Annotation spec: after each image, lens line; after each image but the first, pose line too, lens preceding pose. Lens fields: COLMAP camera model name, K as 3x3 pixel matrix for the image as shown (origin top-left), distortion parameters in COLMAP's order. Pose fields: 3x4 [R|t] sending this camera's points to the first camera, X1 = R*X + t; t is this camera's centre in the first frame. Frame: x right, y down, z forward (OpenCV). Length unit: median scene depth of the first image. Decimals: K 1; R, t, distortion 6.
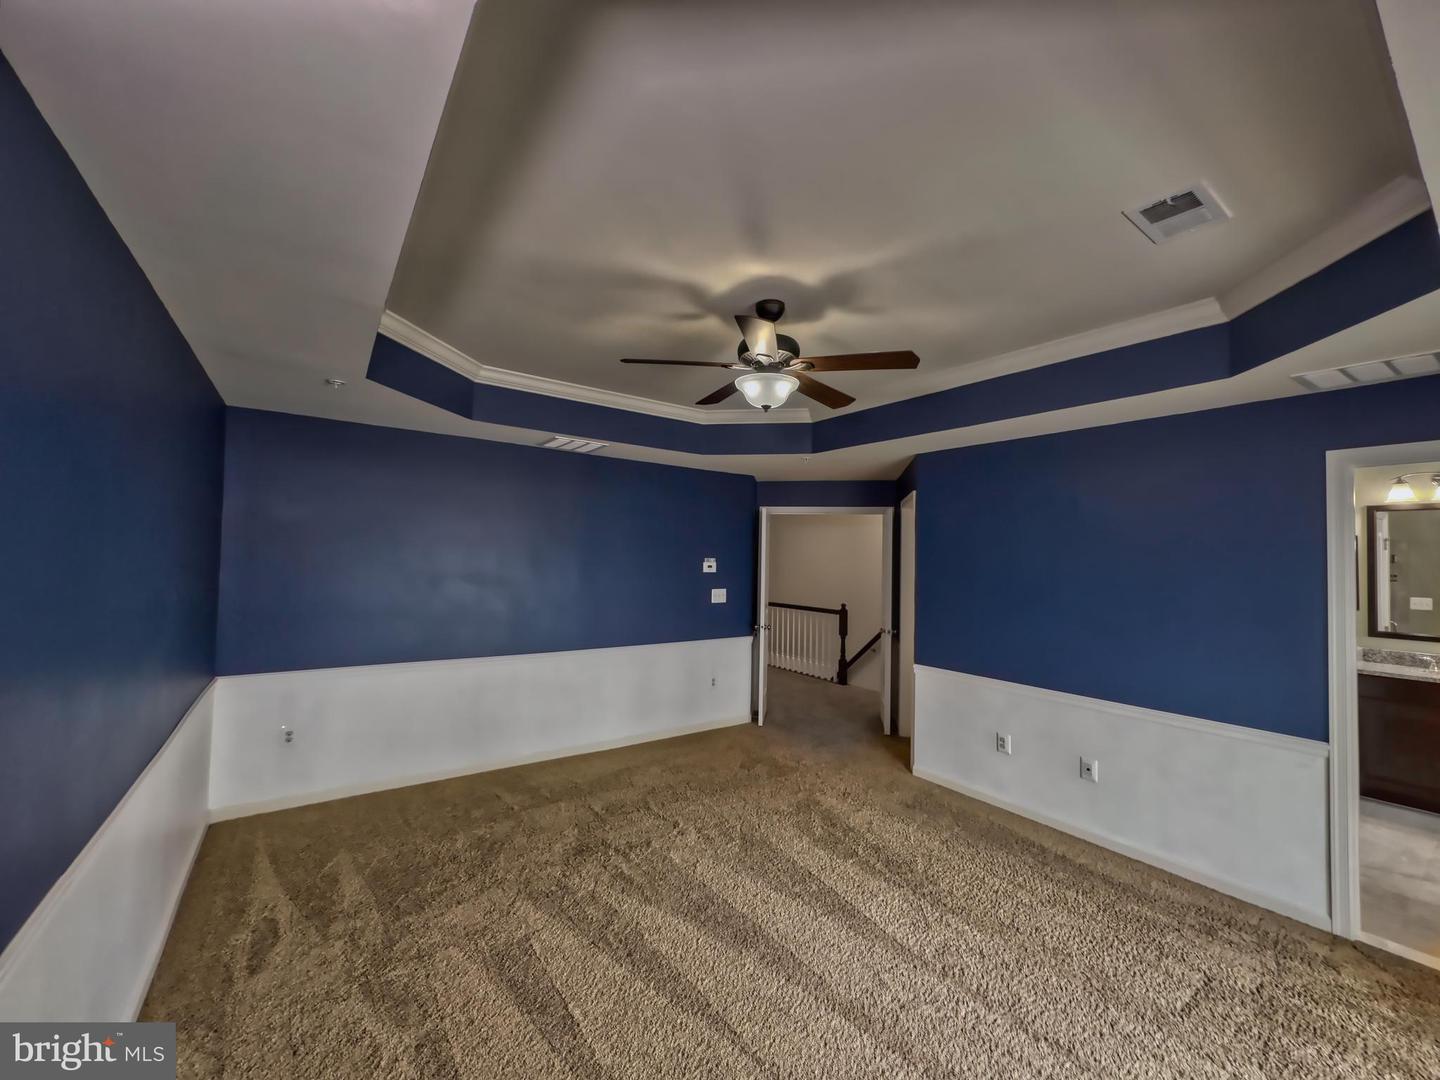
lens RADIAL K [[580.2, 0, 723.4], [0, 580.2, 539.0], [0, 0, 1]] dist [-0.003182, 0.000132]
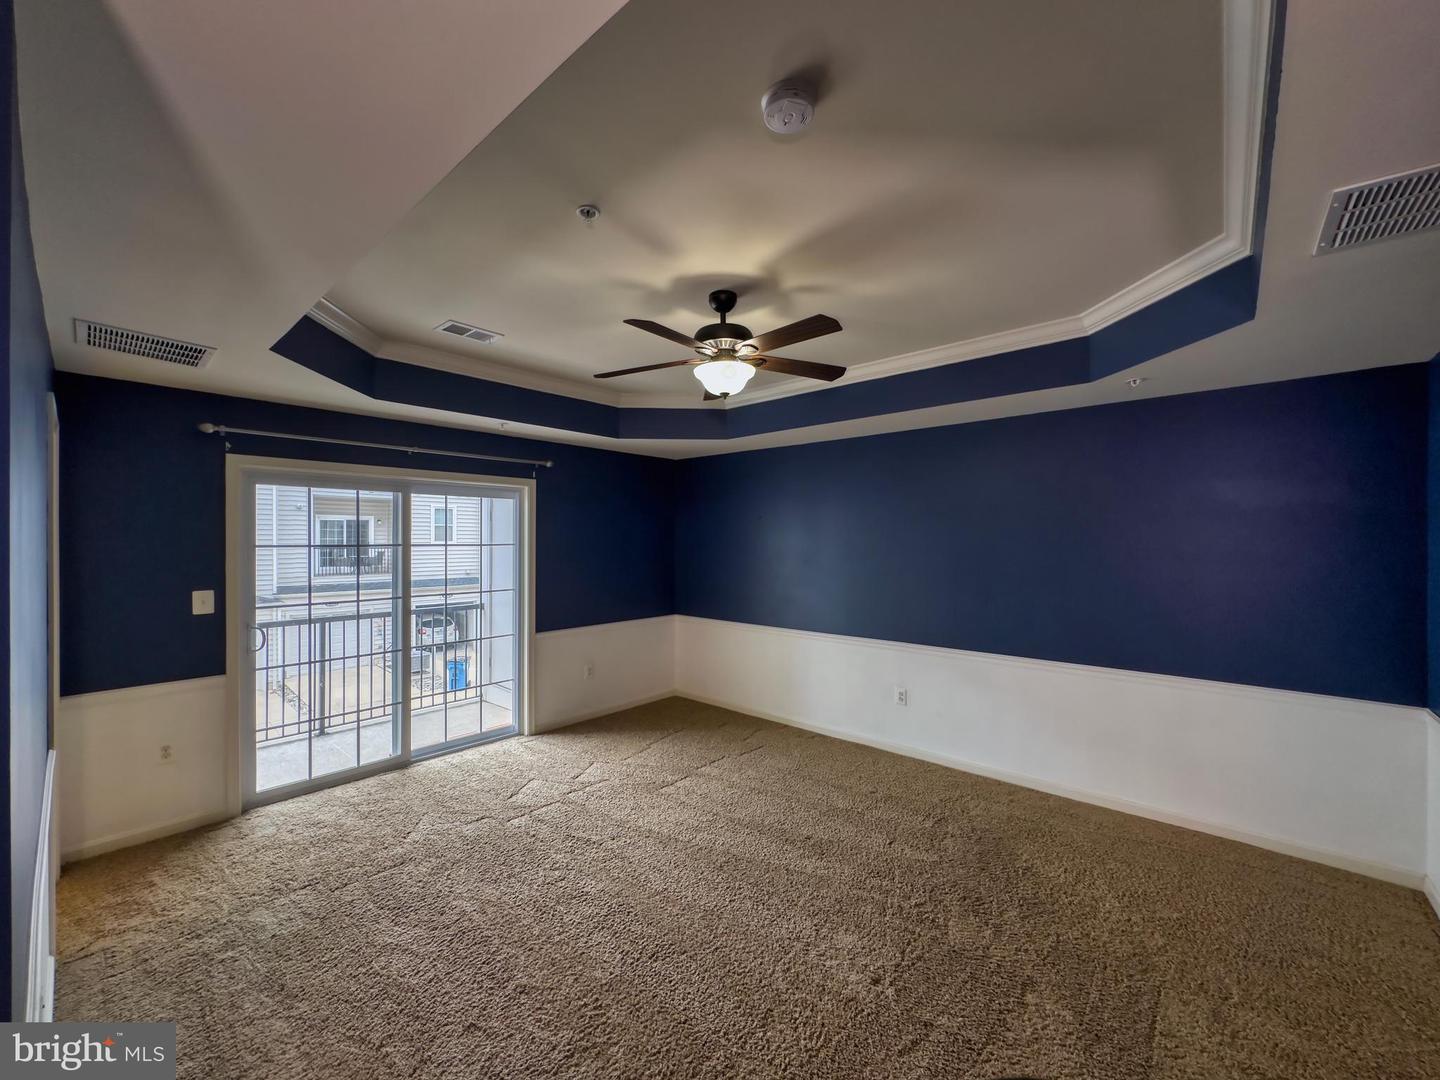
lens RADIAL K [[580.2, 0, 720.2], [0, 580.2, 539.7], [0, 0, 1]] dist [-0.003182, 0.000132]
pose [[-0.975088, -0.024893, -0.220419, 0.266996], [-0.018030, 0.999290, -0.033094, 0.058451], [0.221086, -0.028295, -0.974844, 1.751071]]
